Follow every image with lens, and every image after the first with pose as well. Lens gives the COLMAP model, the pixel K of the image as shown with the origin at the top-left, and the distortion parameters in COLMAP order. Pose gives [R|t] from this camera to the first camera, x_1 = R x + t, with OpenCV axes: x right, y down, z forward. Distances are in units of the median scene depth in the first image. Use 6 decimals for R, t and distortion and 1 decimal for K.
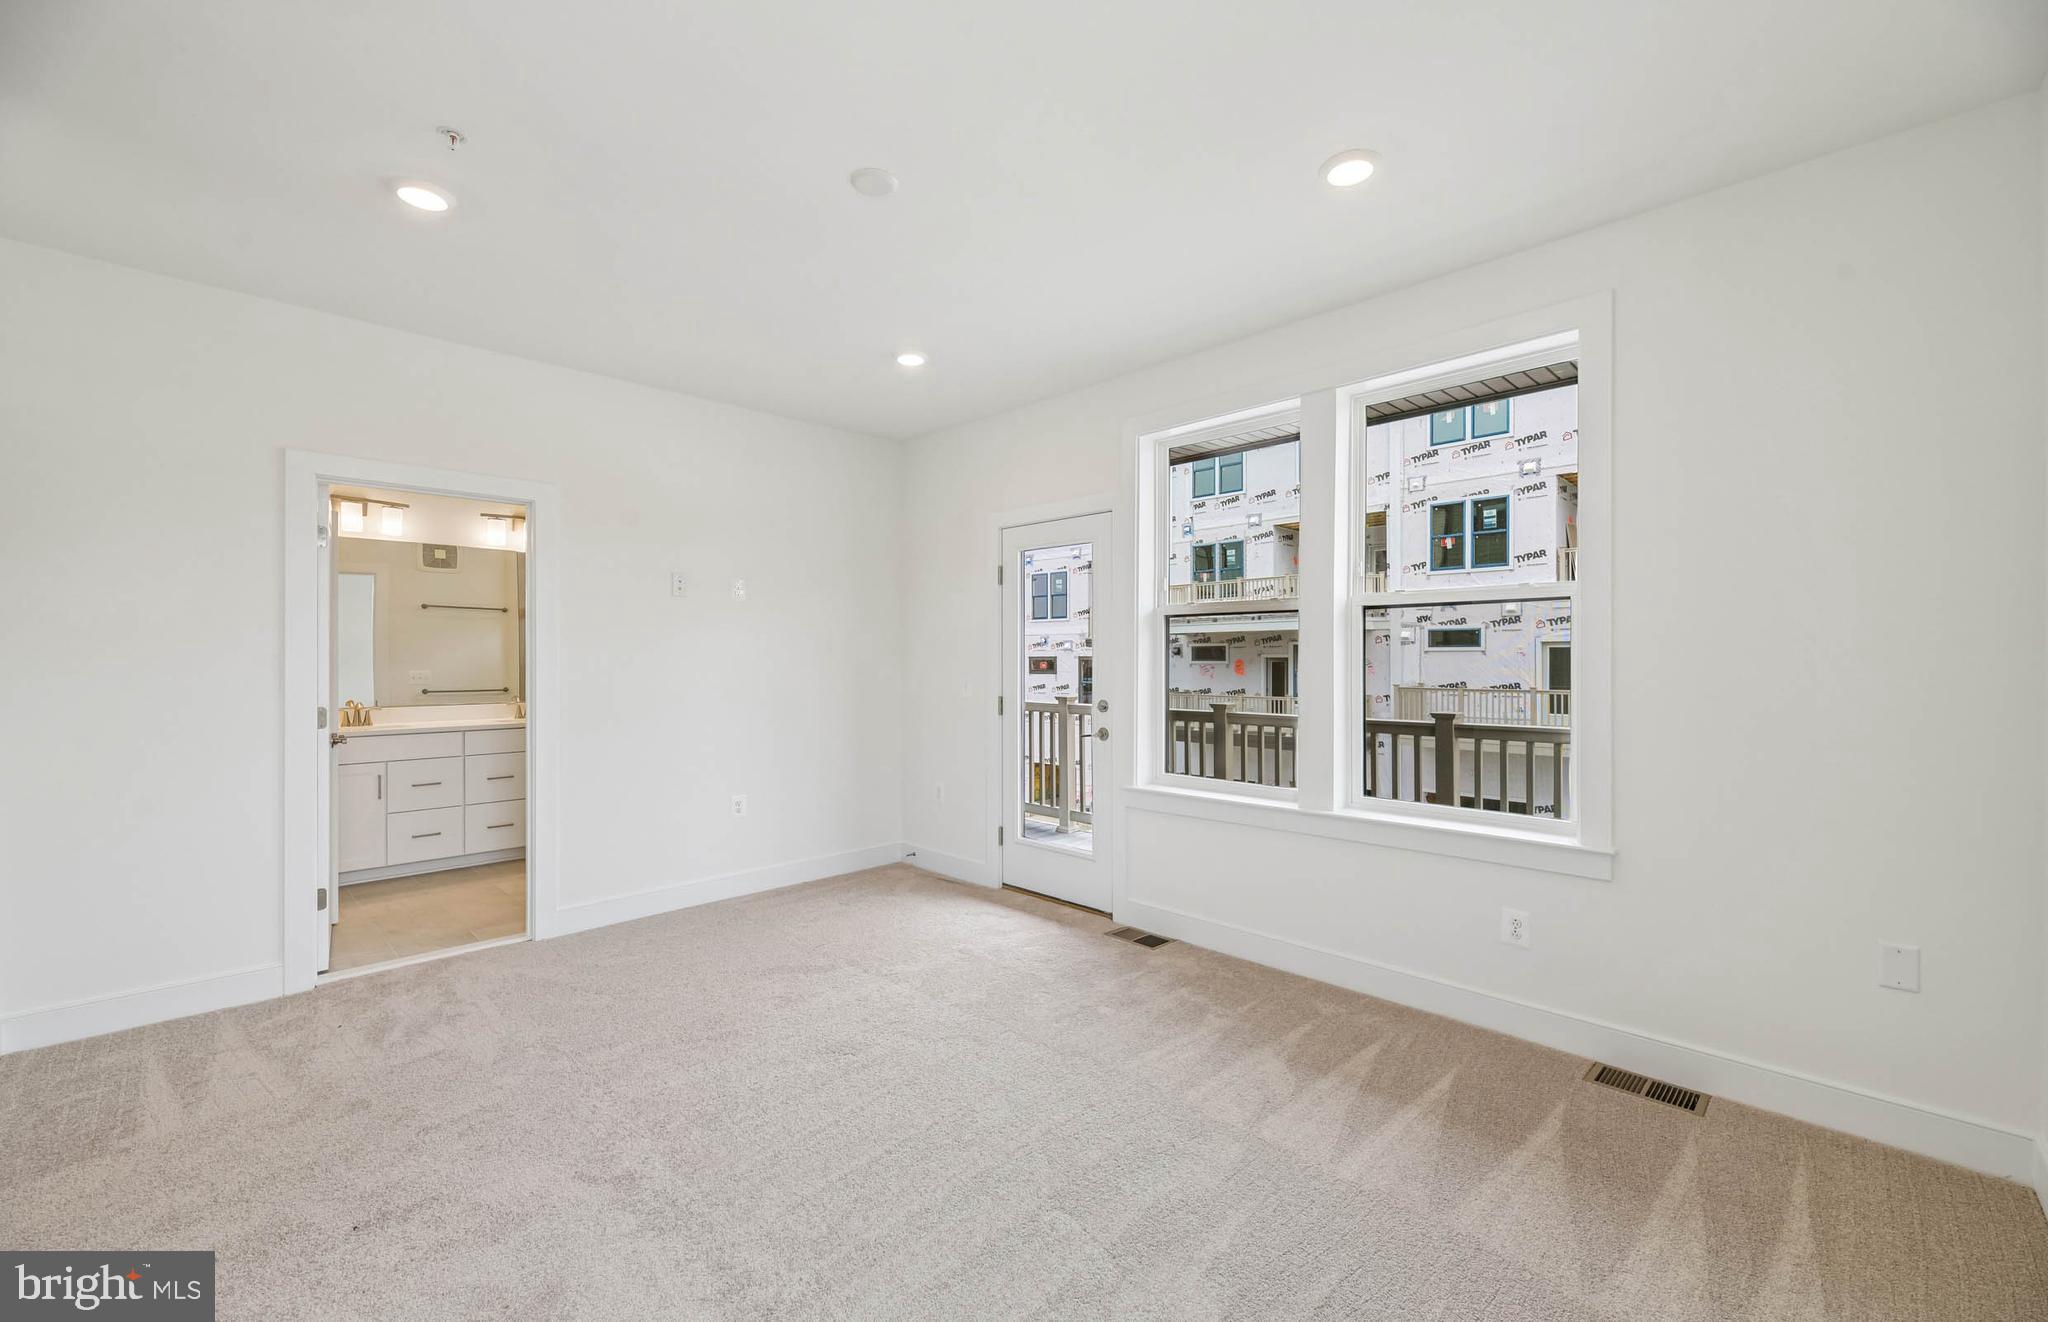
lens RADIAL K [[835.9, 0, 1015.1], [0, 835.9, 649.5], [0, 0, 1]] dist [0.012780, -0.002650]
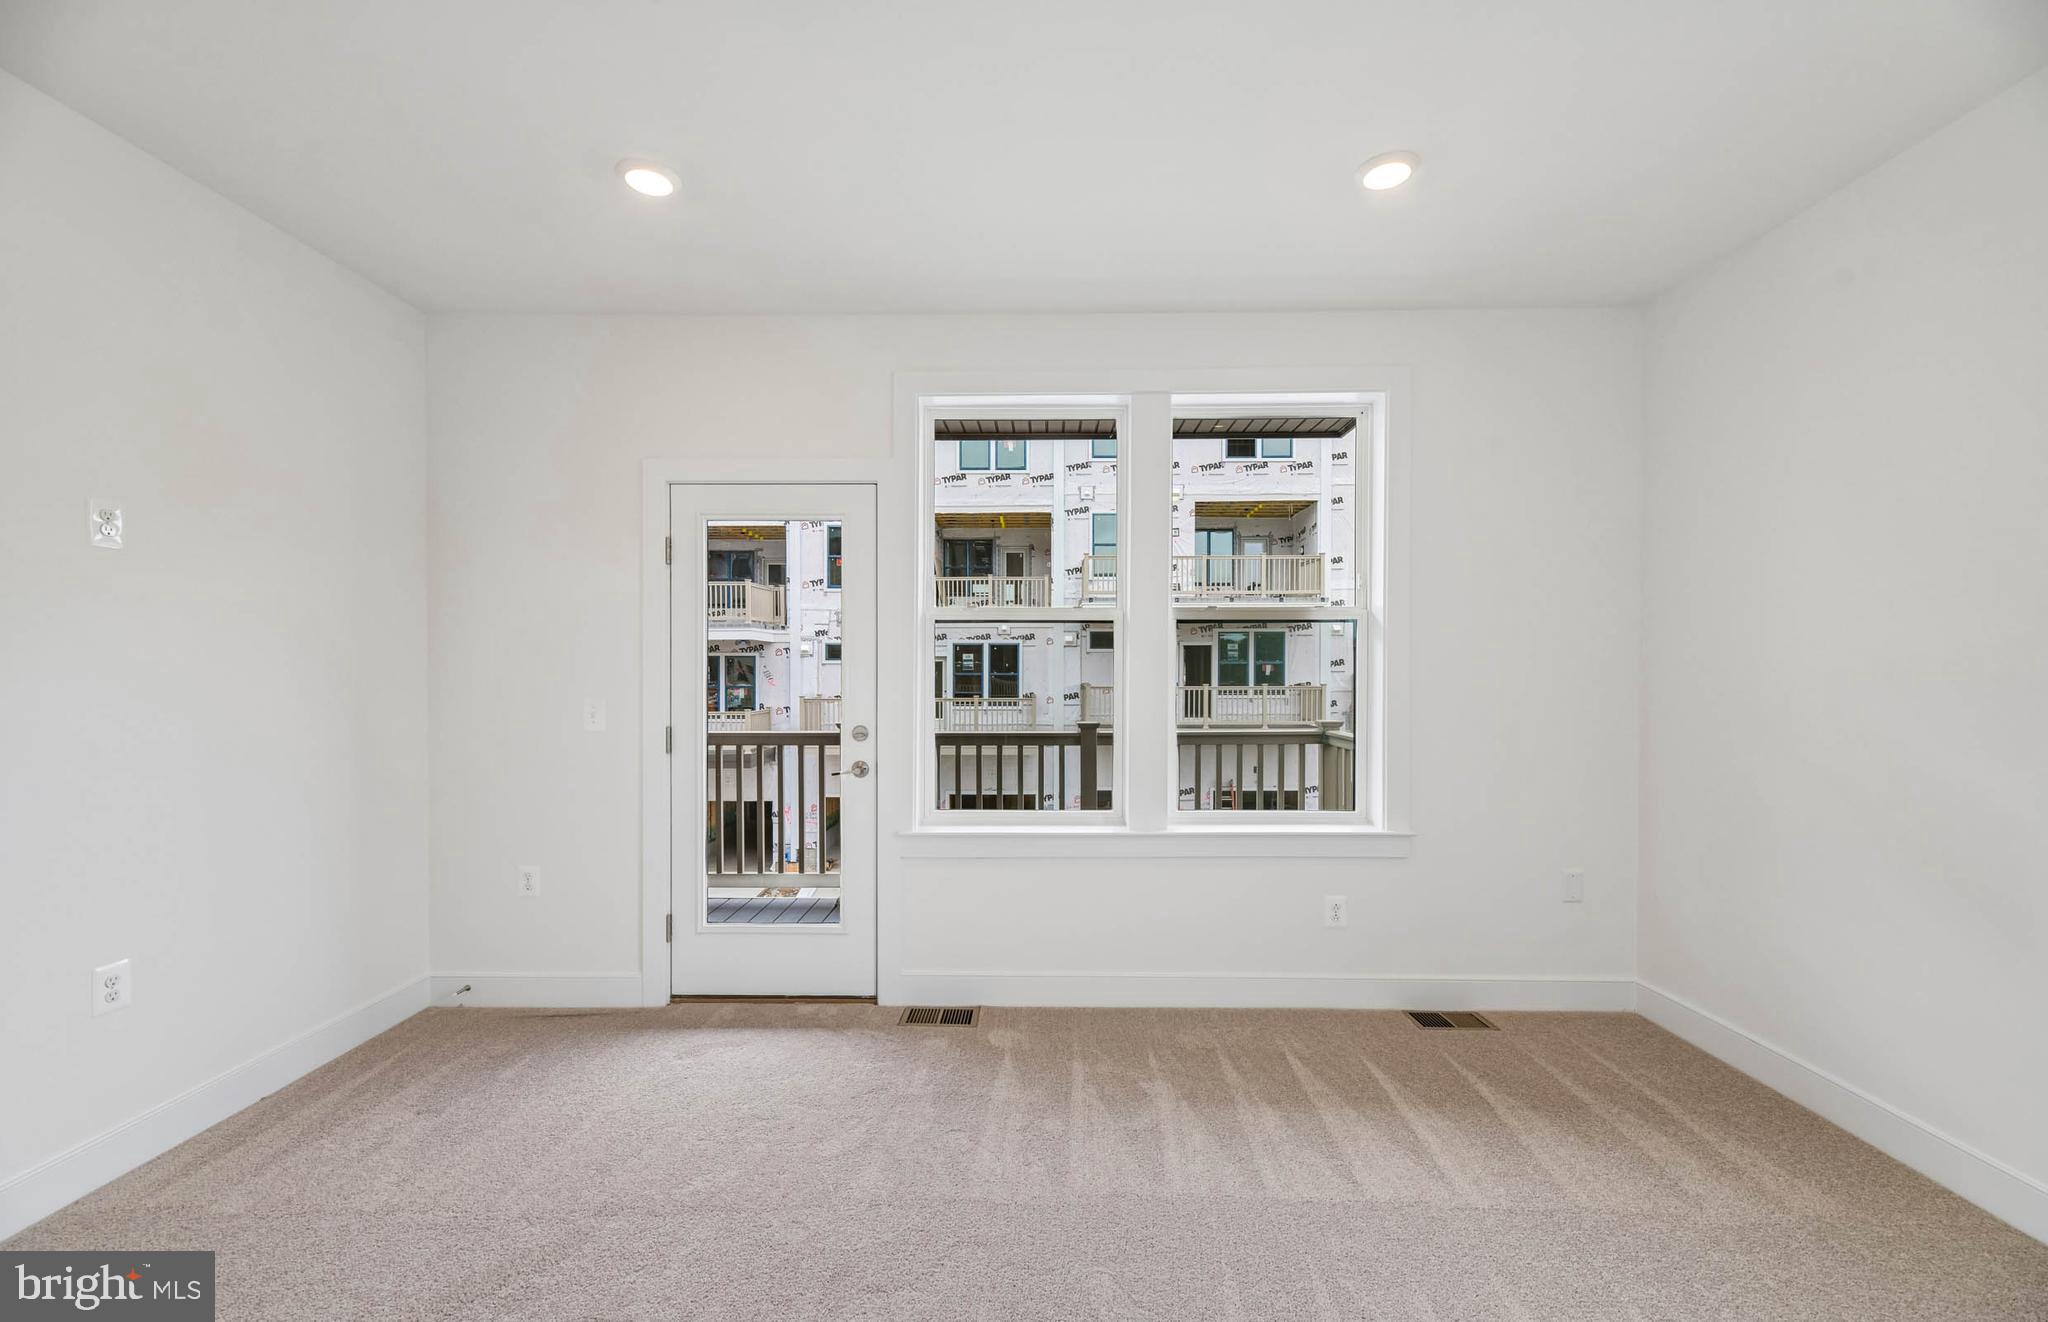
lens RADIAL K [[835.9, 0, 1033.3], [0, 835.9, 674.6], [0, 0, 1]] dist [0.012780, -0.002650]
pose [[0.710404, -0.002617, 0.703789, -0.291250], [-0.008298, 0.999892, 0.012094, 0.001873], [-0.703745, -0.014431, 0.710306, 0.297742]]
